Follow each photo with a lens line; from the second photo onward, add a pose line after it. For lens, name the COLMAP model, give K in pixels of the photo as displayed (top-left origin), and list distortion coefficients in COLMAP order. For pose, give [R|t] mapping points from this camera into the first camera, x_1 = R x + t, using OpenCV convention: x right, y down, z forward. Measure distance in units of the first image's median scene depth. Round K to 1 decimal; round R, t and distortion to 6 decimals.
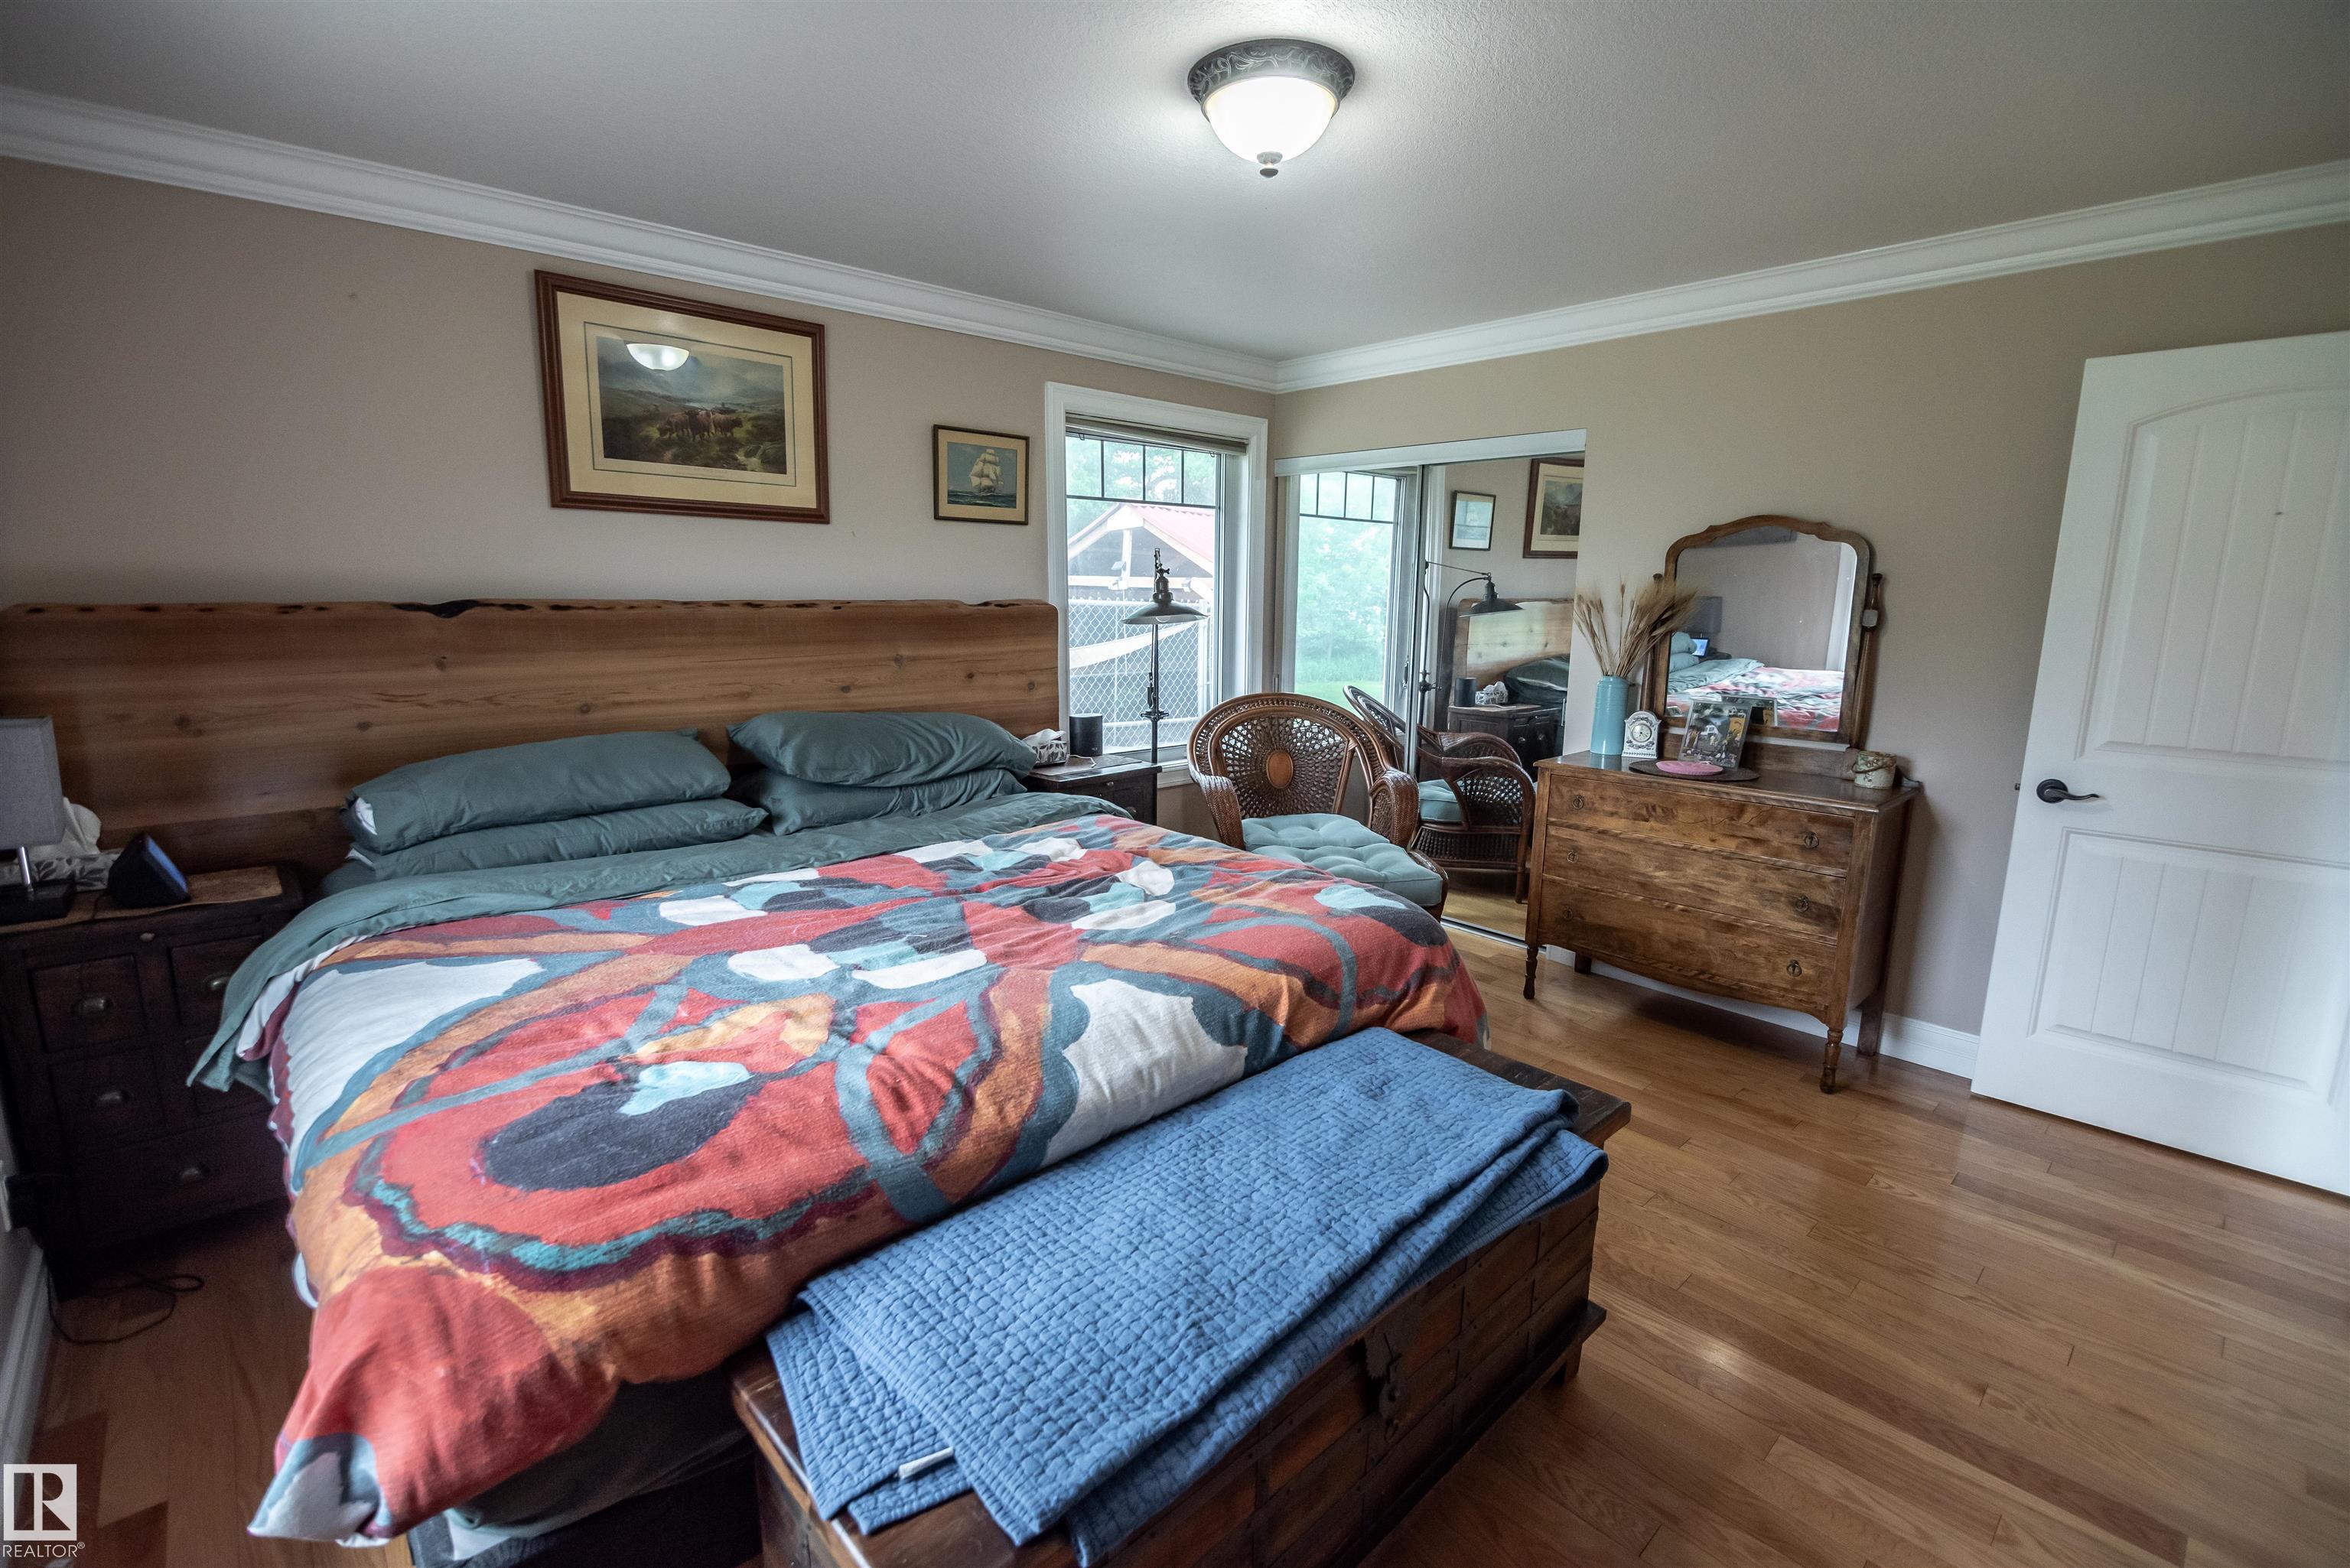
lens RADIAL K [[1045.0, 0, 1174.5], [0, 1045.0, 789.5], [0, 0, 1]] dist [-0.008421, -0.005753]
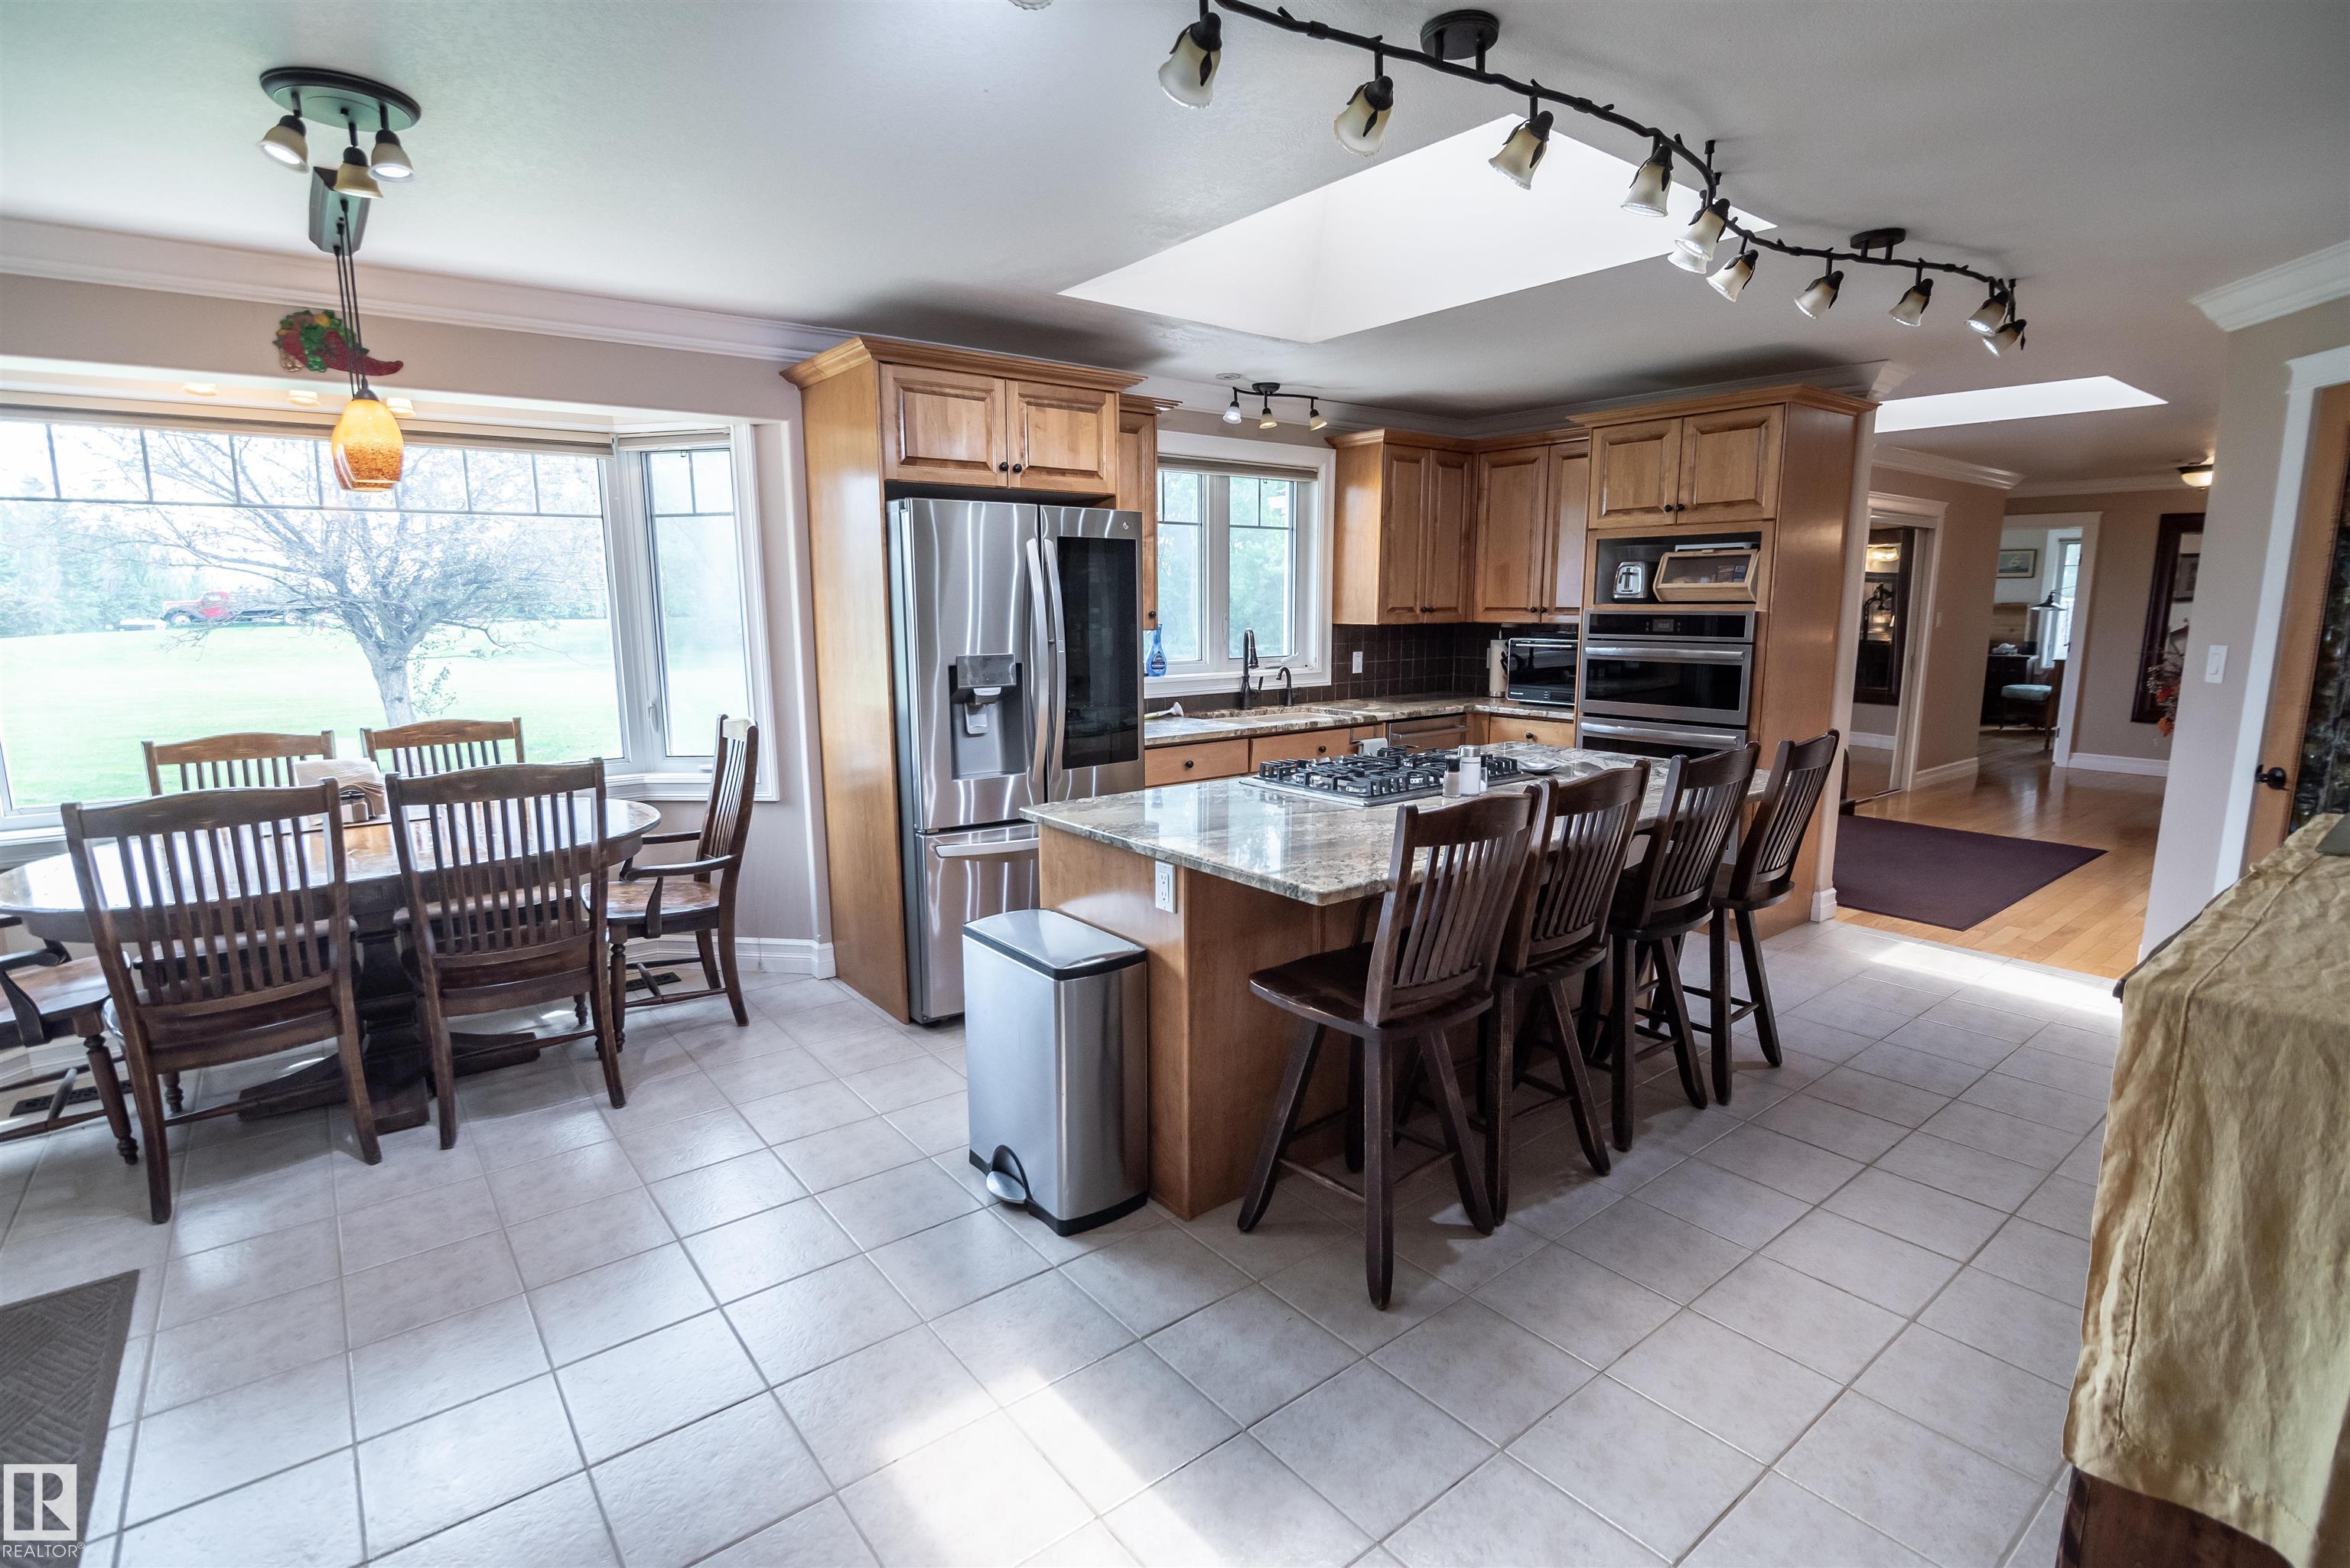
lens RADIAL K [[1107.4, 0, 1174.8], [0, 1107.4, 792.1], [0, 0, 1]] dist [-0.006608, -0.006640]
pose [[-0.084195, 0.161540, -0.983268, 3.959533], [-0.180013, 0.968070, 0.174457, 0.285670], [0.980054, 0.191689, -0.052427, -1.373888]]
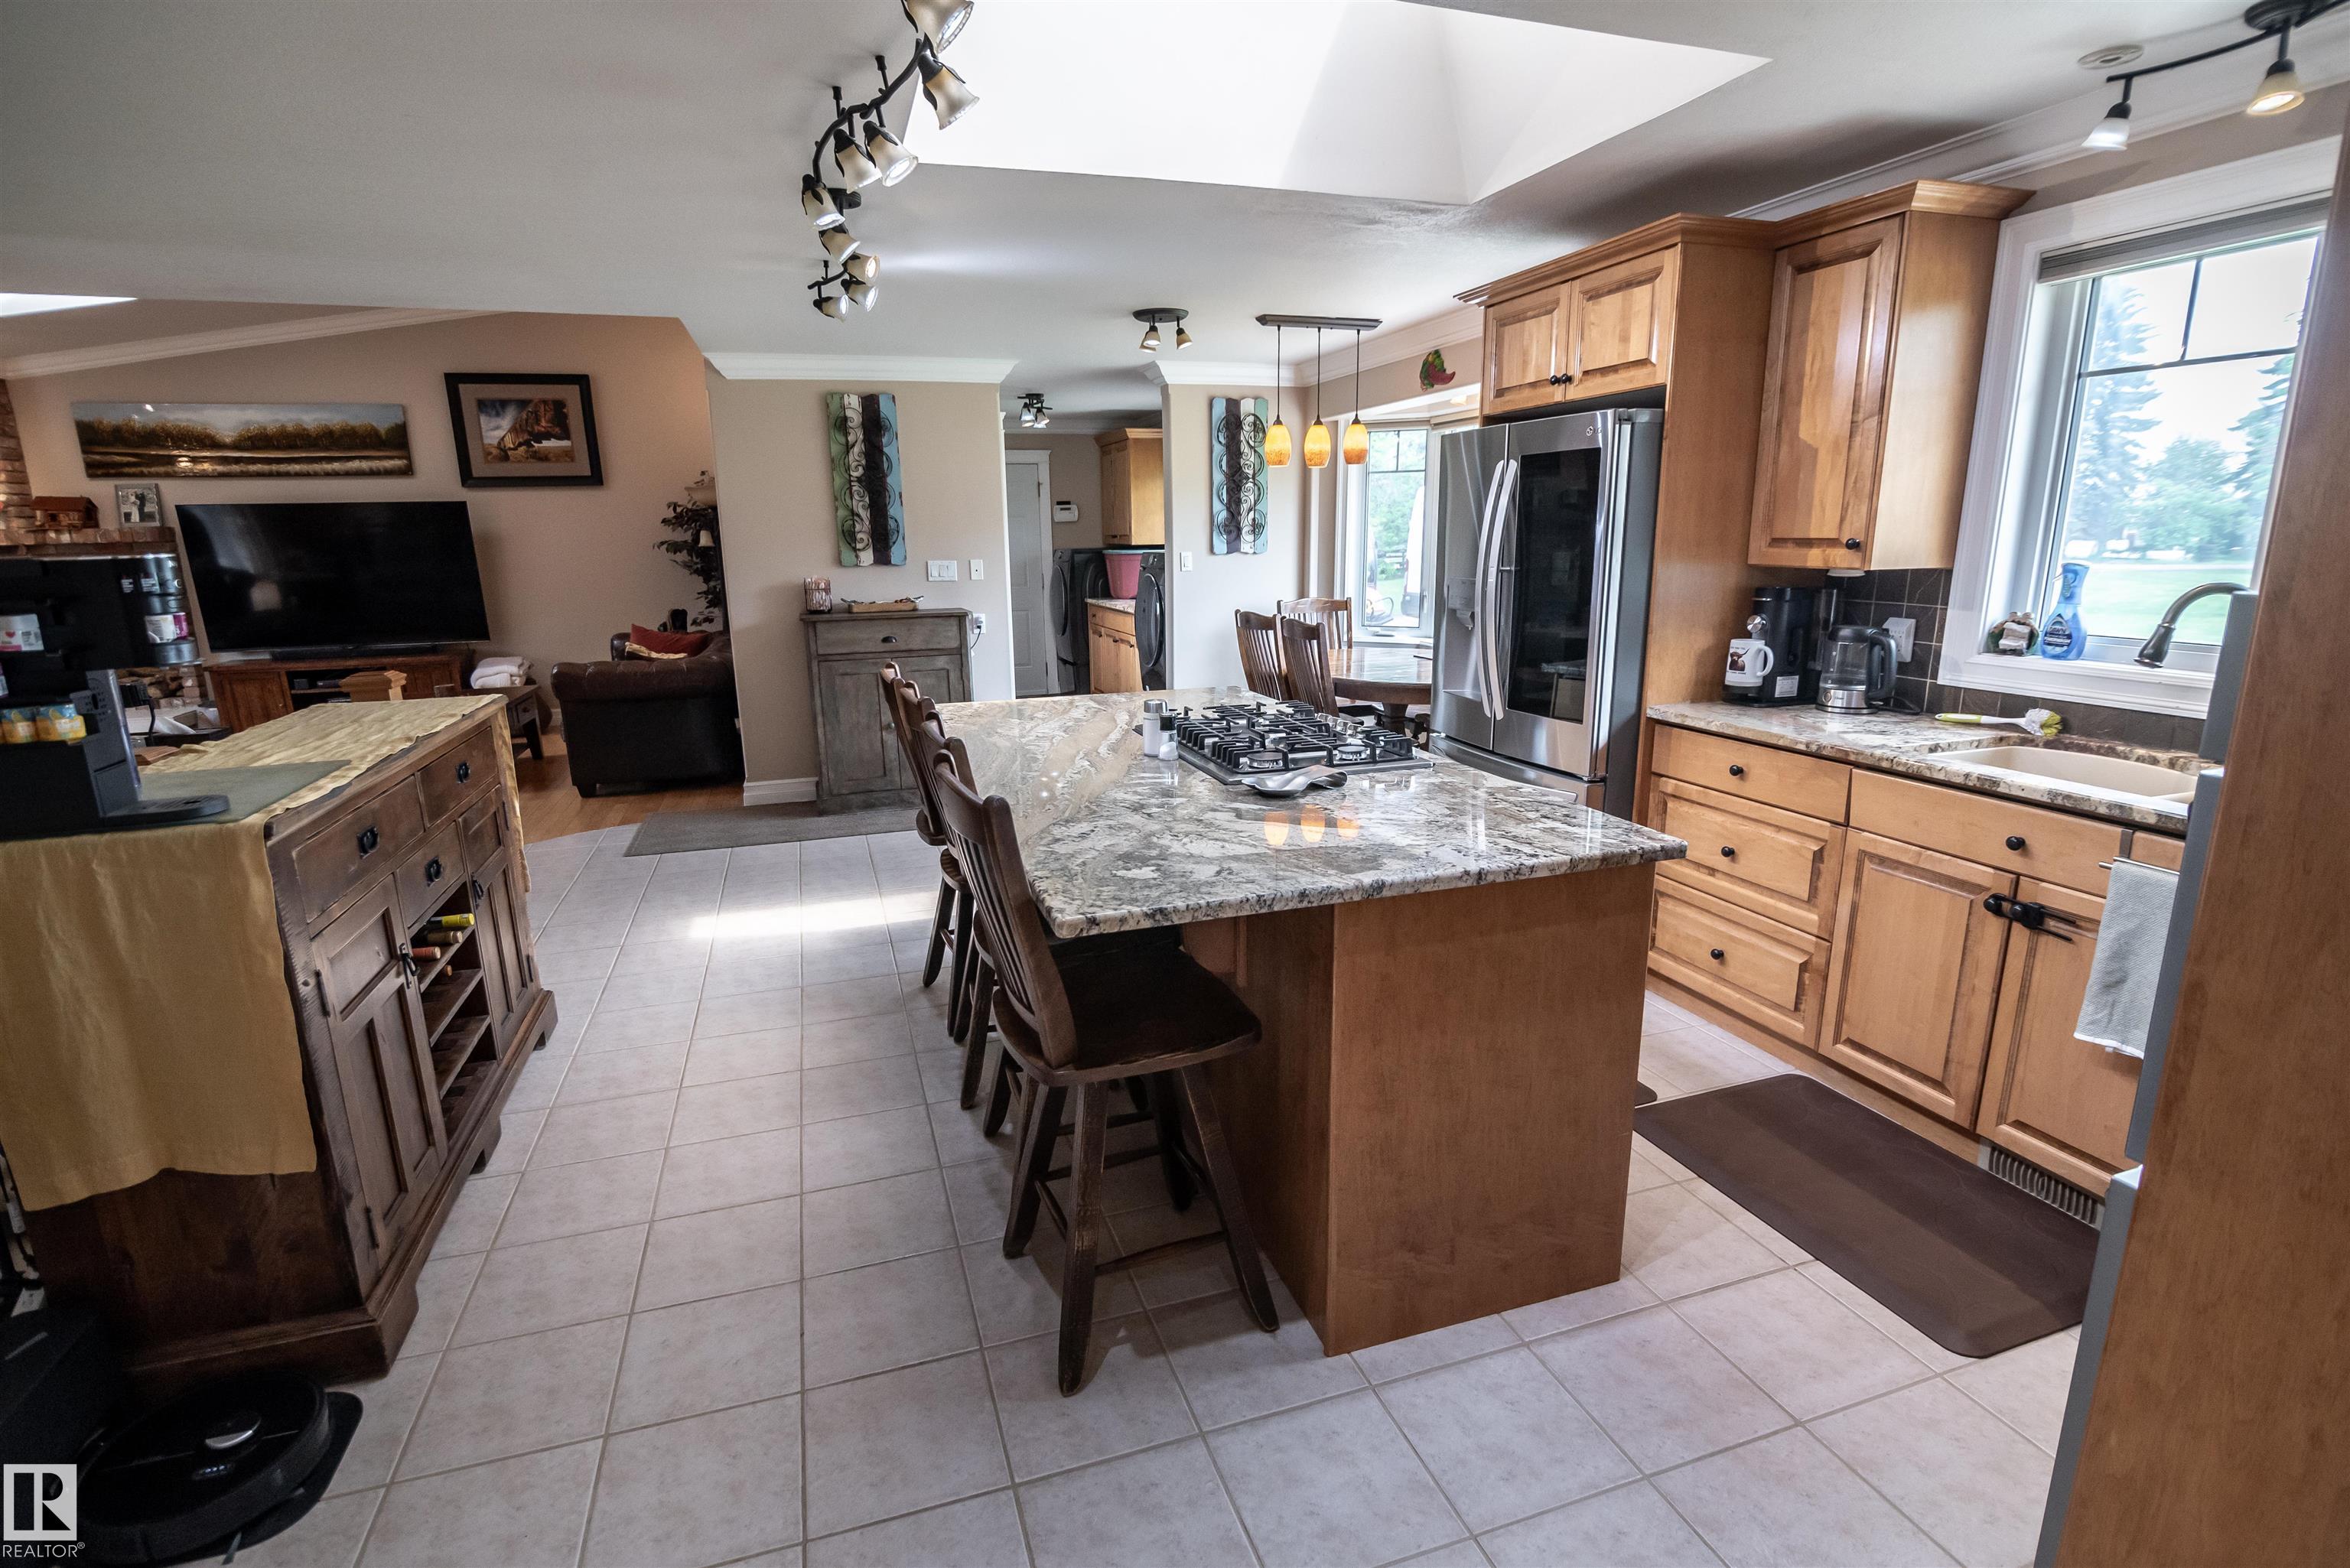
lens RADIAL K [[1107.4, 0, 1174.8], [0, 1107.4, 792.1], [0, 0, 1]] dist [-0.006608, -0.006640]
pose [[-0.909744, -0.090453, 0.405197, 2.684799], [0.083766, 0.915916, 0.392531, 0.109043], [-0.406632, 0.391044, -0.825672, -0.500089]]
